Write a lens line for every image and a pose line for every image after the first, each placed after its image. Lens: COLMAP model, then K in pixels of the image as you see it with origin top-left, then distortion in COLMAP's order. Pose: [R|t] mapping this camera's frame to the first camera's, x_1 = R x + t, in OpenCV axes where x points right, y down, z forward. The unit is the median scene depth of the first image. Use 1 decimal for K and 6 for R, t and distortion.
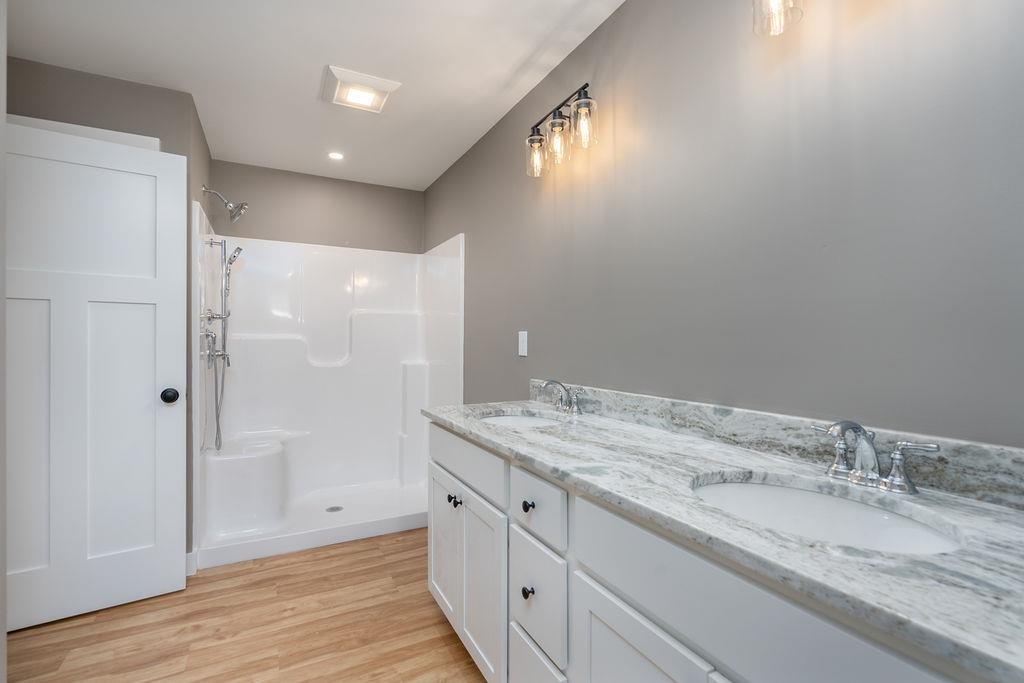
lens RADIAL K [[465.6, 0, 512.0], [0, 465.6, 341.5], [0, 0, 1]] dist [-0.002889, 0.000740]
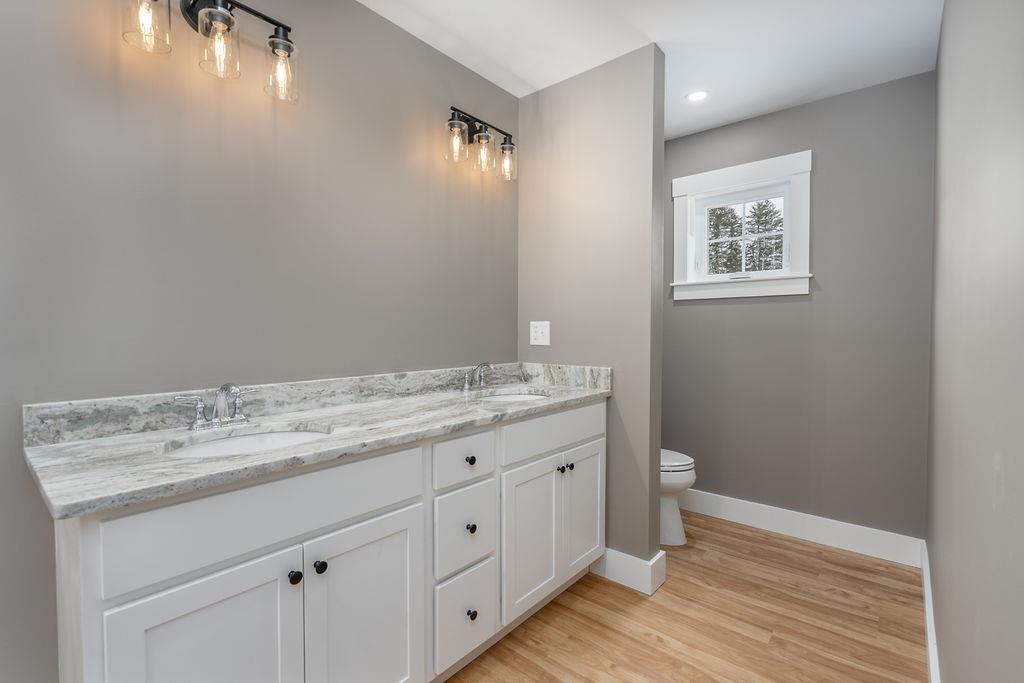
lens RADIAL K [[465.6, 0, 512.0], [0, 465.6, 341.5], [0, 0, 1]] dist [-0.002889, 0.000740]
pose [[-0.373843, -0.026557, 0.927112, -0.957990], [-0.000548, 0.999596, 0.028412, -0.001191], [-0.927492, 0.010114, -0.373707, 1.122561]]
